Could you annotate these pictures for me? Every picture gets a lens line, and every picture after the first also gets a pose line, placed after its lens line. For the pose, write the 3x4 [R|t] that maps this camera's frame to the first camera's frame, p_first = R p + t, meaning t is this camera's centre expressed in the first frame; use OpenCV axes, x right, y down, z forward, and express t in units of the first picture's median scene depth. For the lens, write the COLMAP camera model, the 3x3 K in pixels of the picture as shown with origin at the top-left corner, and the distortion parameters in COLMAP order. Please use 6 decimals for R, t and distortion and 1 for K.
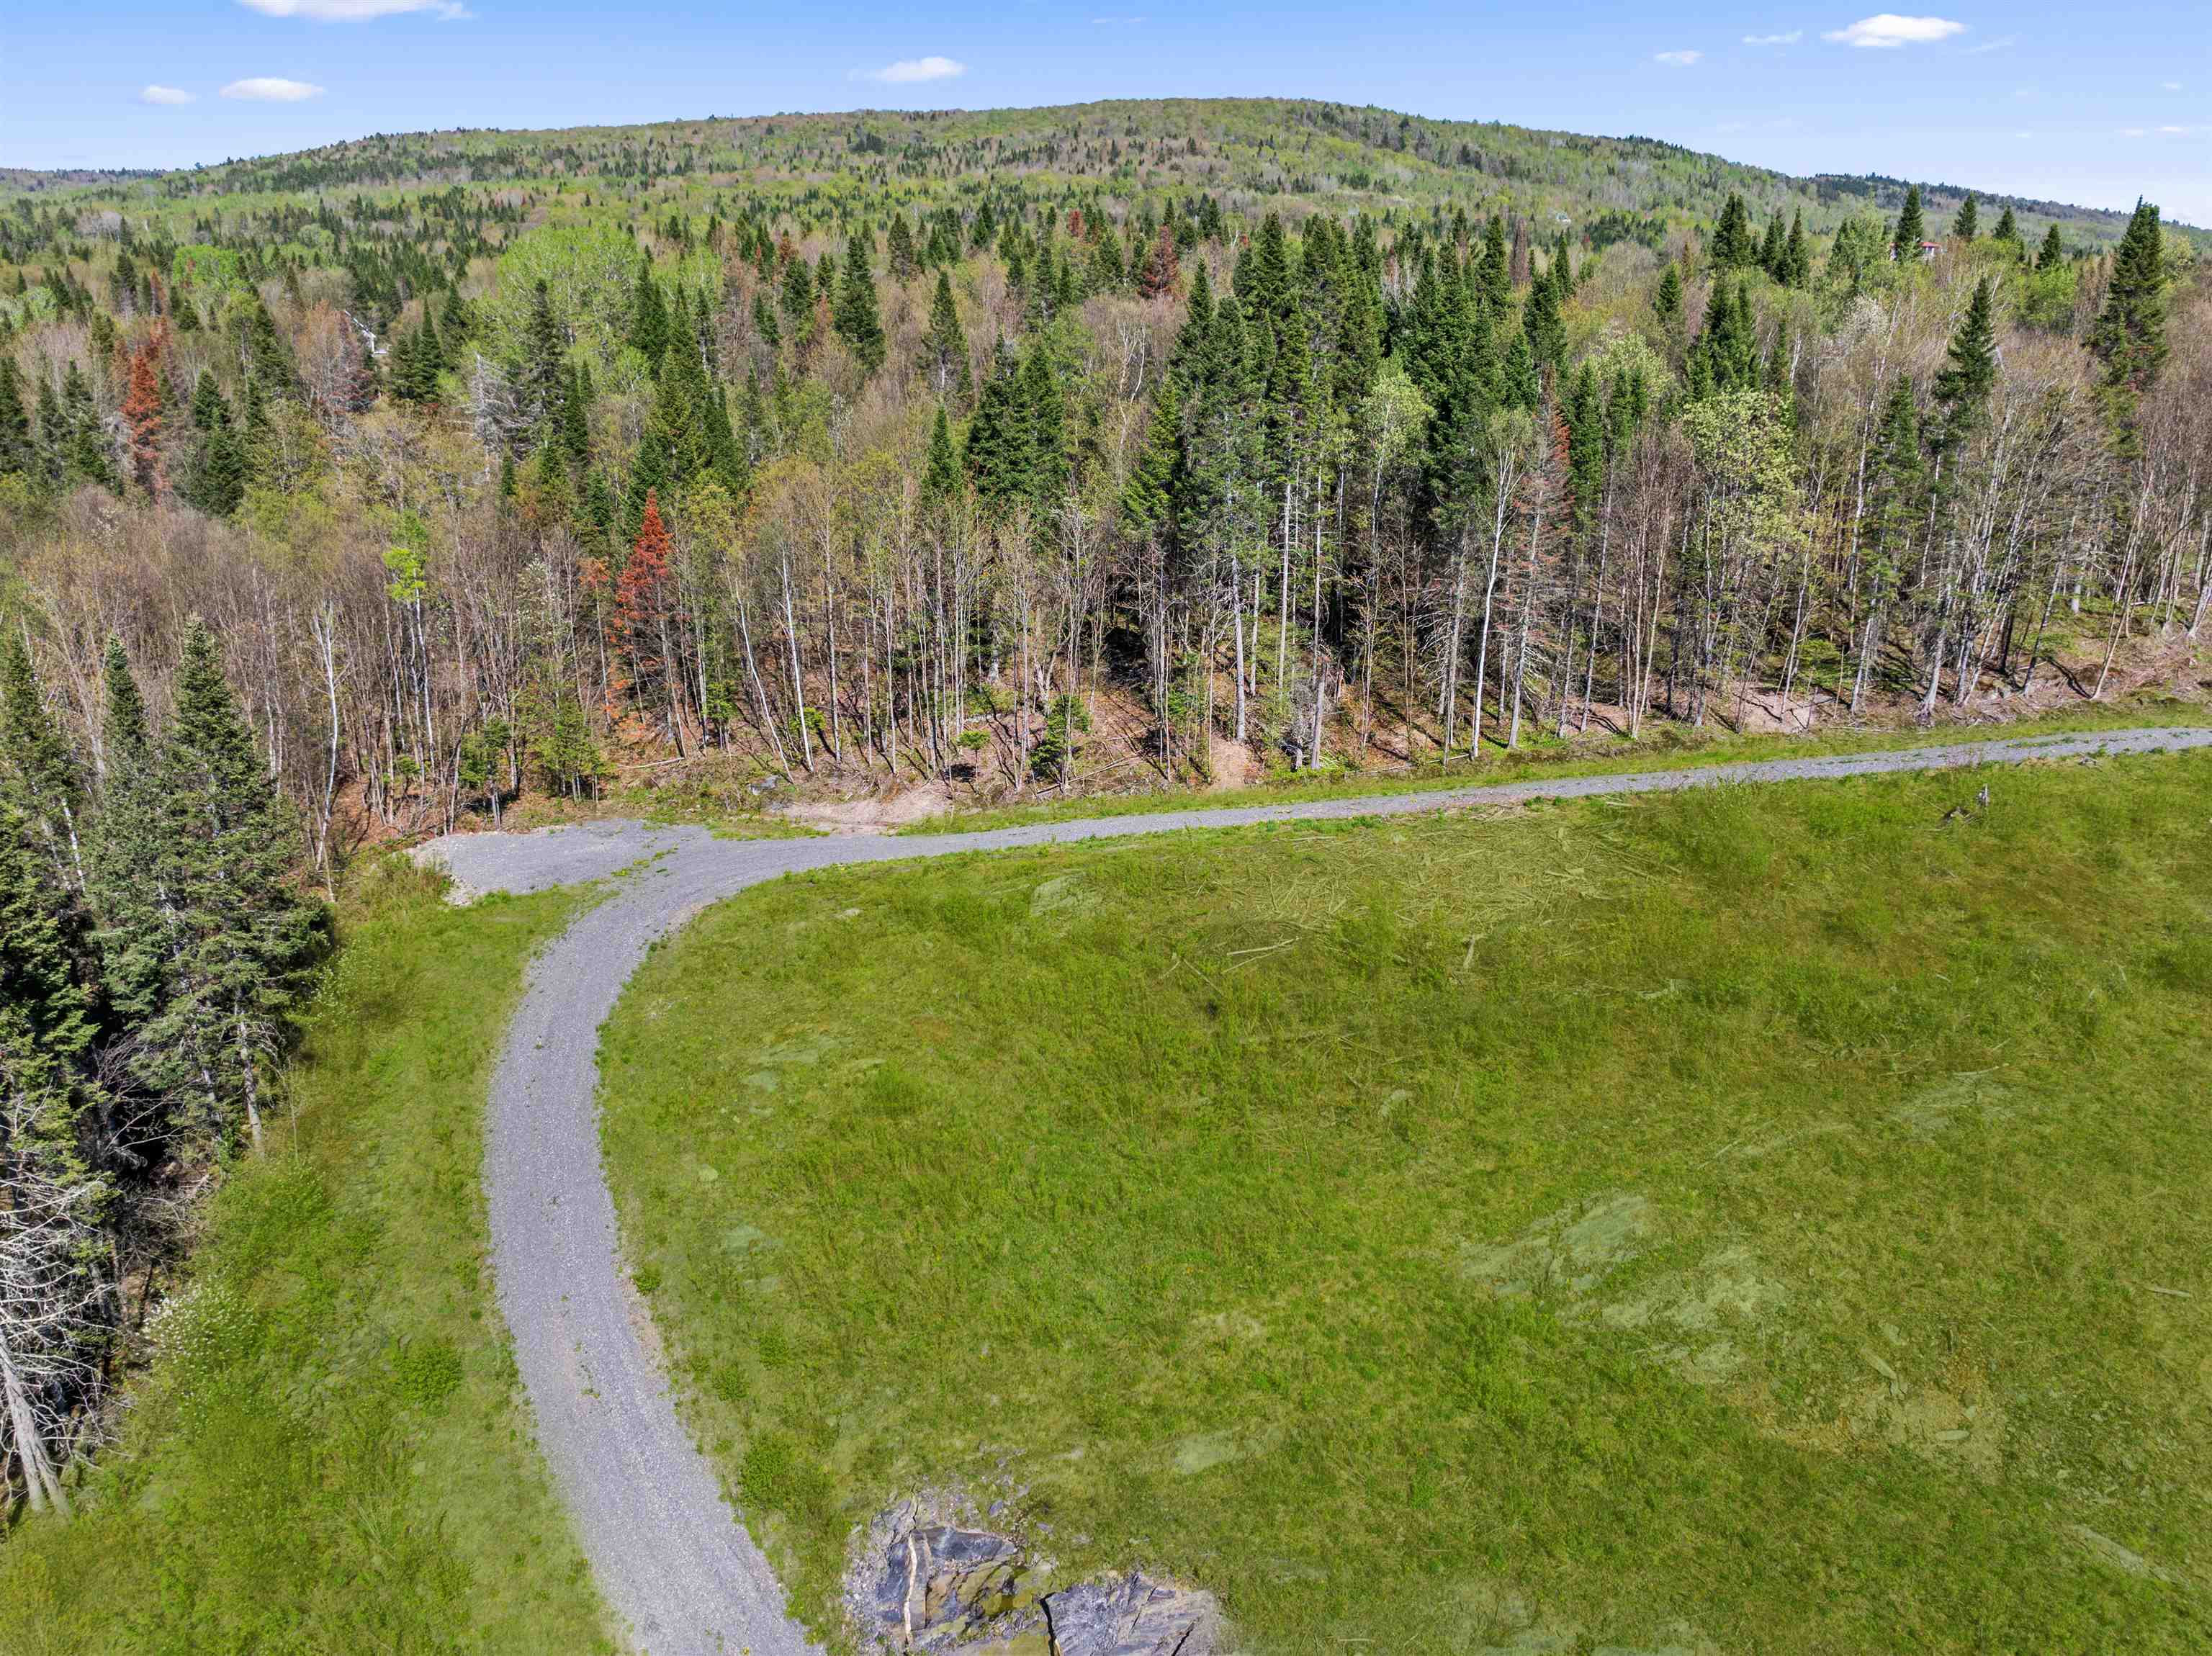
lens RADIAL K [[1534.2, 0, 1106.0], [0, 1534.2, 828.0], [0, 0, 1]] dist [-0.032777, -0.004324]
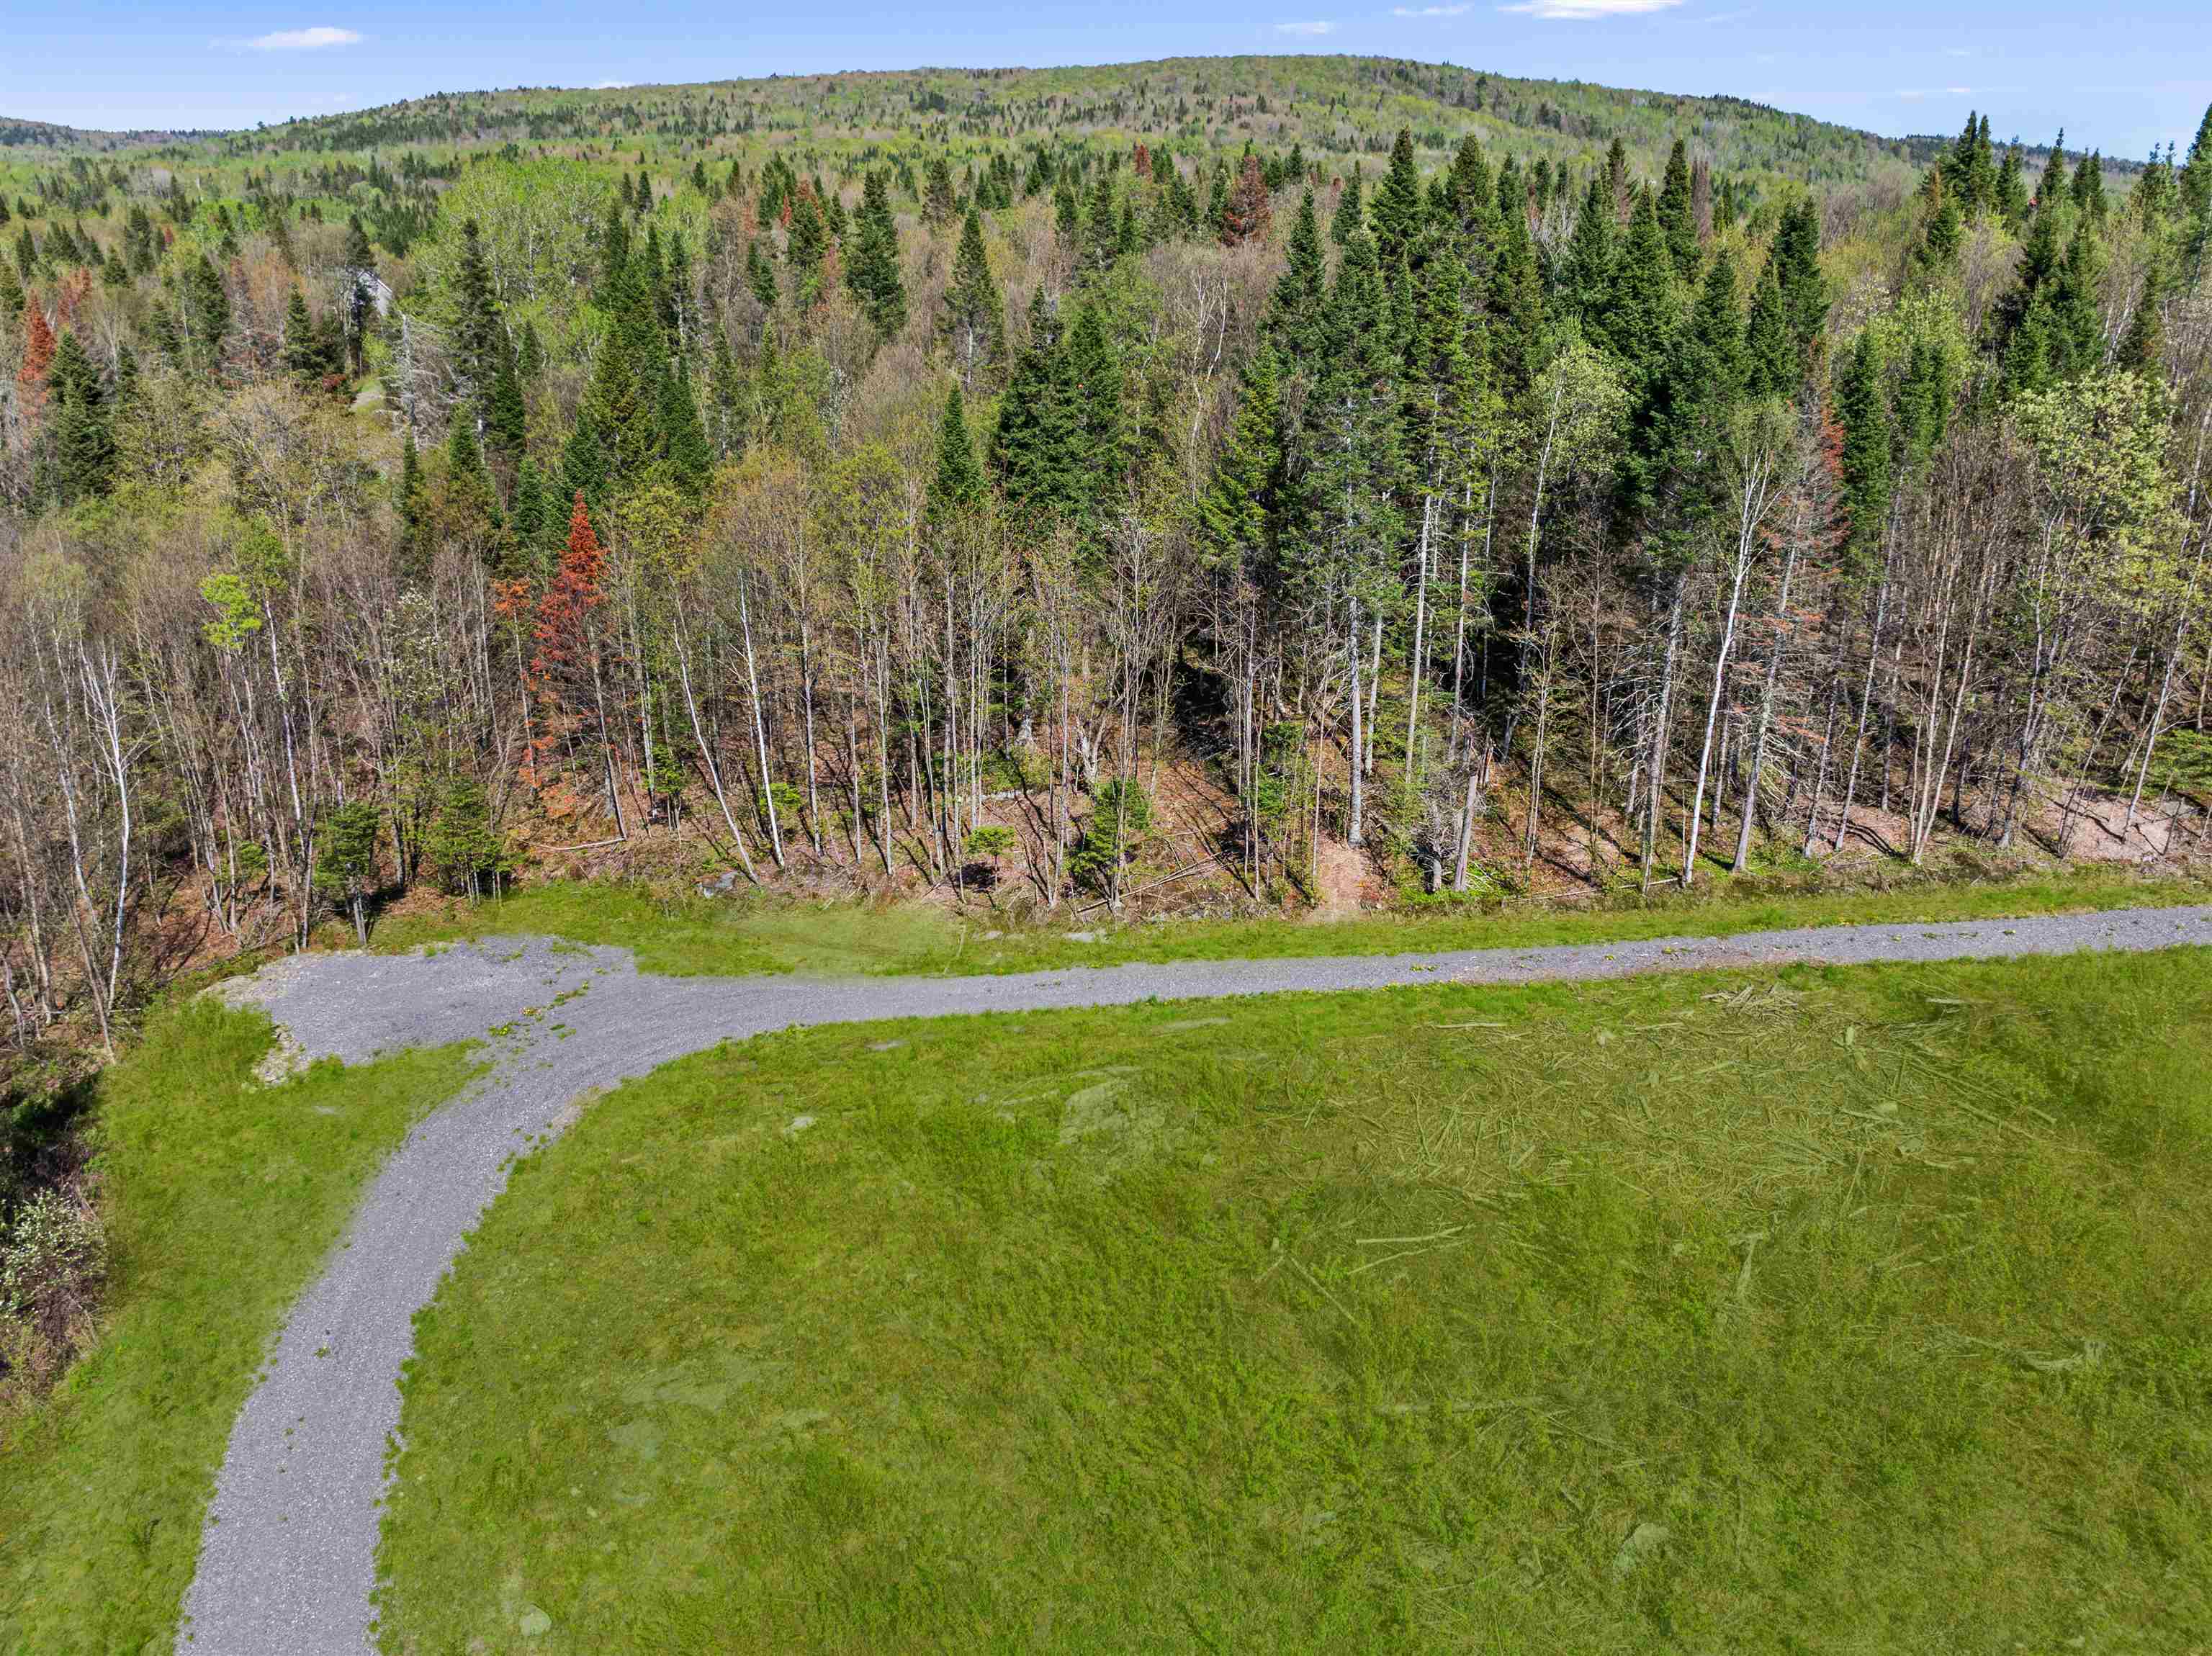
lens RADIAL K [[1552.7, 0, 1106.0], [0, 1552.7, 828.0], [0, 0, 1]] dist [-0.040077, 0.001198]
pose [[0.999219, 0.015682, -0.036258, -0.004444], [-0.015021, 0.999717, 0.018432, -0.073263], [0.036537, -0.017873, 0.999172, 0.241967]]
